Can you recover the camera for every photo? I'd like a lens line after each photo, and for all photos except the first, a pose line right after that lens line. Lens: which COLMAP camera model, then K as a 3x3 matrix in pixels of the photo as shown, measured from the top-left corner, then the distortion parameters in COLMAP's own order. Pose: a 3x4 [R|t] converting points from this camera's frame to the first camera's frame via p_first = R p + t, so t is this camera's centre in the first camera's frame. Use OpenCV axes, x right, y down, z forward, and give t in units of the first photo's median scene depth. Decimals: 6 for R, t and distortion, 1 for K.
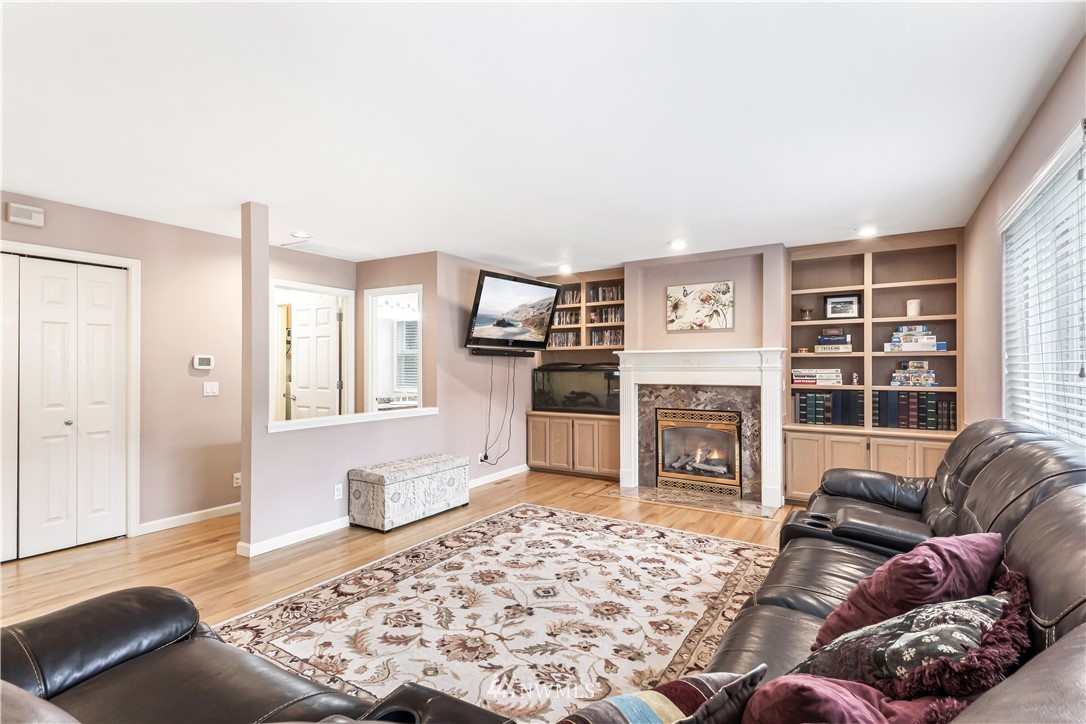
lens RADIAL K [[530.9, 0, 538.3], [0, 530.9, 363.4], [0, 0, 1]] dist [0.043332, -0.020754]
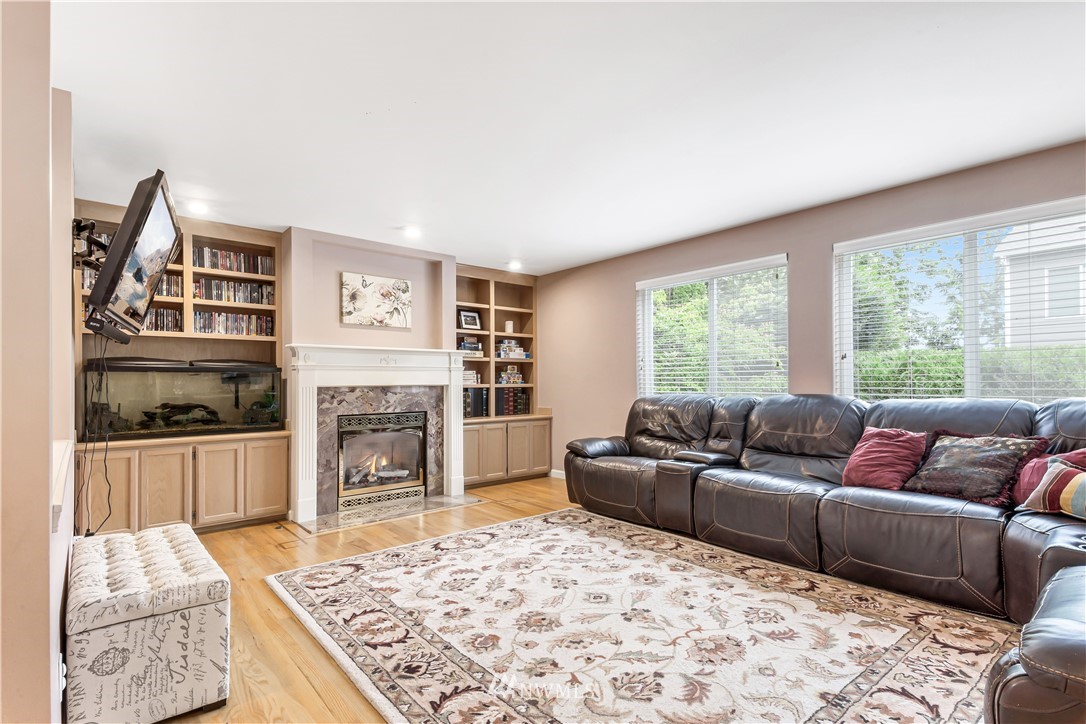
lens RADIAL K [[530.9, 0, 554.7], [0, 530.9, 378.4], [0, 0, 1]] dist [0.043332, -0.020754]
pose [[0.273140, 0.006357, 0.961953, -0.575096], [-0.000779, 0.999979, -0.006387, 0.036931], [-0.961974, 0.000995, 0.273139, 0.529306]]
